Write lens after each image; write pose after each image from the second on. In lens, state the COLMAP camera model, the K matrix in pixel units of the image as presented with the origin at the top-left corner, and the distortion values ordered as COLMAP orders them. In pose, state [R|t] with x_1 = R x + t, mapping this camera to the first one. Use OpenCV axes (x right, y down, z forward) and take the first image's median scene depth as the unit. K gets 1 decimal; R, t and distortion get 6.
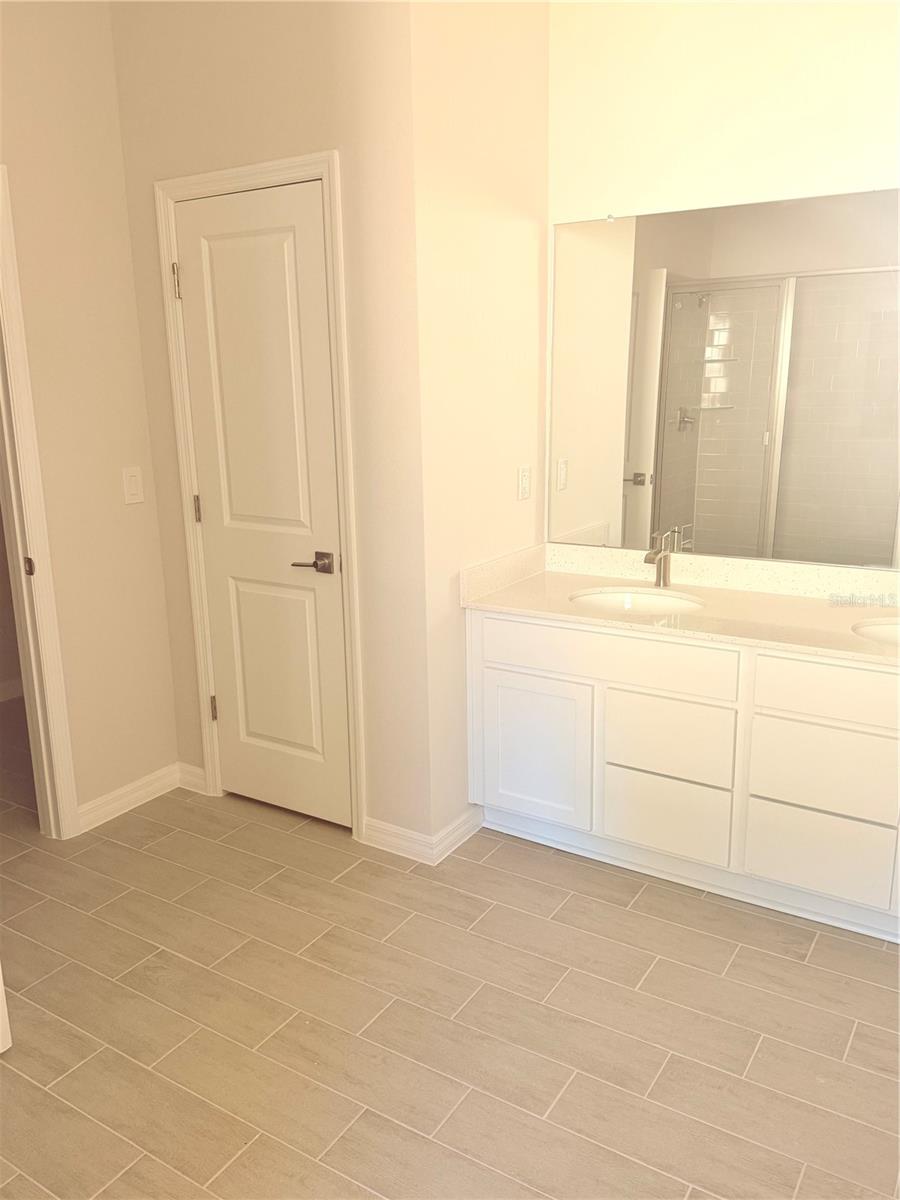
lens RADIAL K [[943.6, 0, 450.0], [0, 943.6, 600.0], [0, 0, 1]] dist [0.004995, -0.008813]
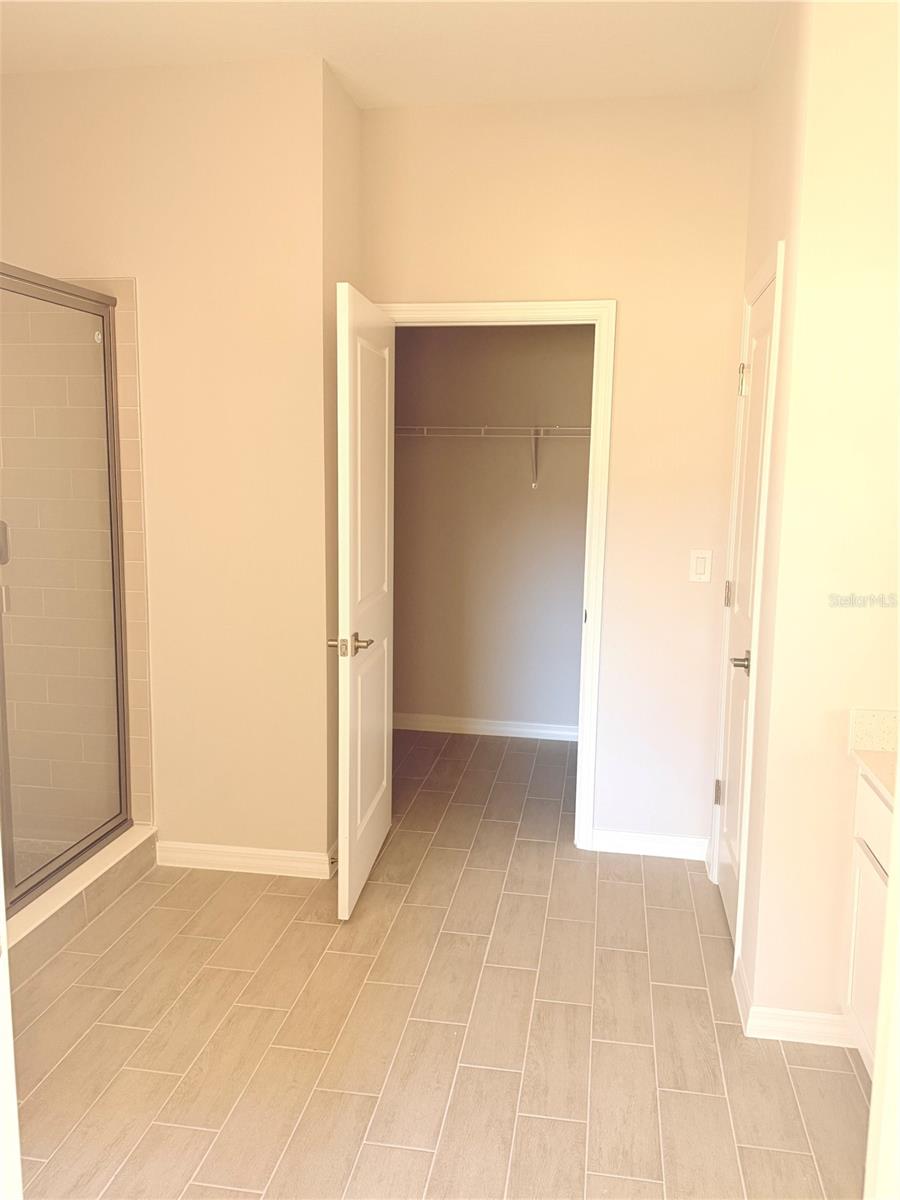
lens RADIAL K [[943.6, 0, 450.0], [0, 943.6, 600.0], [0, 0, 1]] dist [0.004995, -0.008813]
pose [[0.403310, 0.168019, -0.899506, 0.633956], [-0.249174, 0.966017, 0.068721, -0.103698], [0.880484, 0.196418, 0.431471, 0.334946]]
